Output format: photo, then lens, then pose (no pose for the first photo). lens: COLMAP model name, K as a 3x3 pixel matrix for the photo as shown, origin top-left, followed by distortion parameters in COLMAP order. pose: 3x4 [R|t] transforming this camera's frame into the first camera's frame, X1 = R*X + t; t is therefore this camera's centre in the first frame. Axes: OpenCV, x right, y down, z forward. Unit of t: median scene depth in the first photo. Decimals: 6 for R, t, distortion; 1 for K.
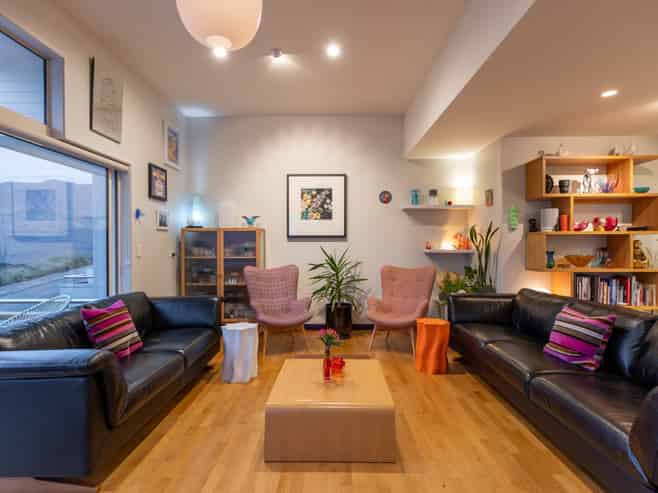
lens RADIAL K [[341.3, 0, 328.6], [0, 341.3, 249.6], [0, 0, 1]] dist [-0.007348, 0.002647]
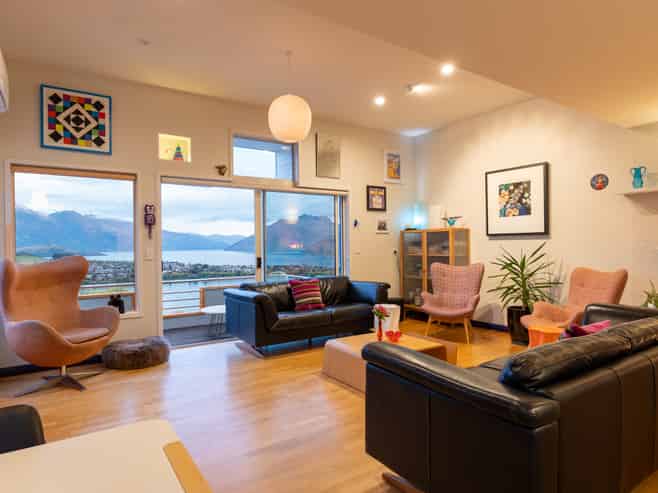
lens RADIAL K [[390.2, 0, 323.1], [0, 390.2, 247.4], [0, 0, 1]] dist [0.004108, -0.000017]
pose [[0.573292, -0.000507, -0.819351, 0.543025], [0.000669, 1.000000, -0.000150, -0.002346], [0.819351, -0.000462, 0.573293, -0.042908]]
